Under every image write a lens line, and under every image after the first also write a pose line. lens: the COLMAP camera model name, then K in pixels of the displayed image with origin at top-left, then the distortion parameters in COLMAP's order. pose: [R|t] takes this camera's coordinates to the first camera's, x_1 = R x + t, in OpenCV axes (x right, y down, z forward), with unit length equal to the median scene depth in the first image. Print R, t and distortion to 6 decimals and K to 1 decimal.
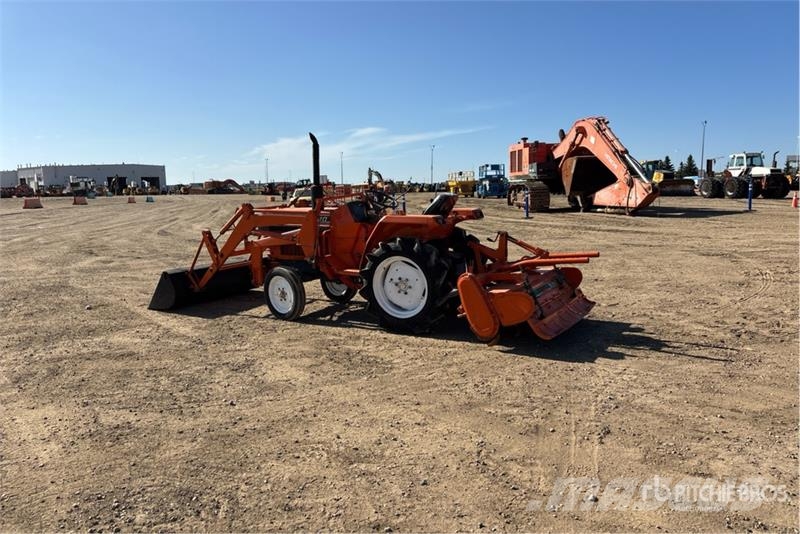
lens RADIAL K [[615.7, 0, 402.2], [0, 615.7, 263.1], [0, 0, 1]] dist [0.022796, -0.018247]
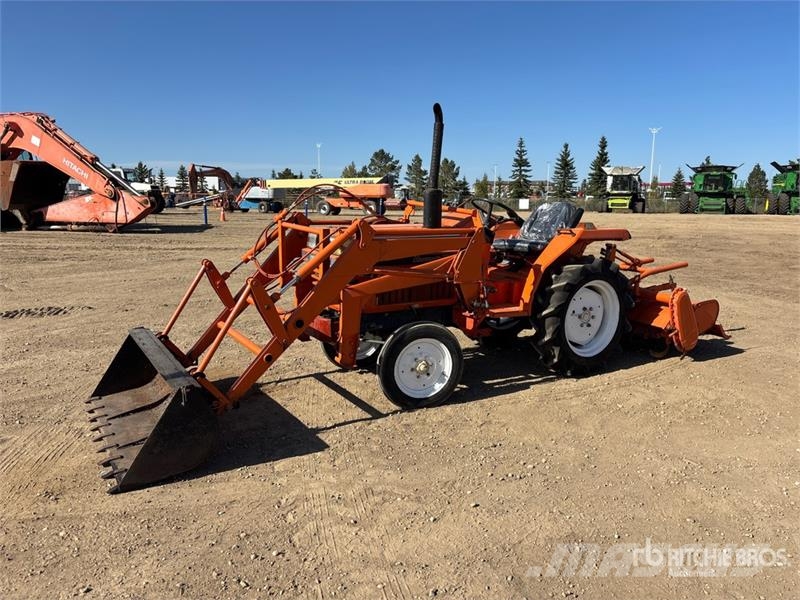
lens RADIAL K [[612.4, 0, 397.9], [0, 612.4, 305.7], [0, 0, 1]] dist [0.032596, -0.042983]
pose [[0.475402, -0.132831, 0.869683, -0.208687], [0.095584, 0.990483, 0.099032, -0.020746], [-0.874561, 0.036047, 0.483575, 0.211837]]
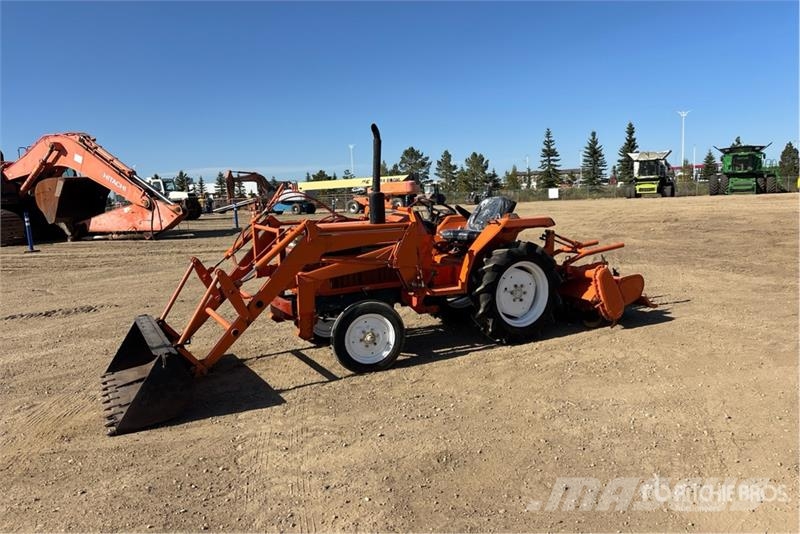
lens RADIAL K [[615.7, 0, 407.0], [0, 615.7, 271.7], [0, 0, 1]] dist [0.022796, -0.018247]
pose [[0.516688, -0.112140, 0.848798, -0.227935], [0.139609, 0.989152, 0.045698, -0.016057], [-0.844714, 0.094889, 0.526739, 0.164521]]
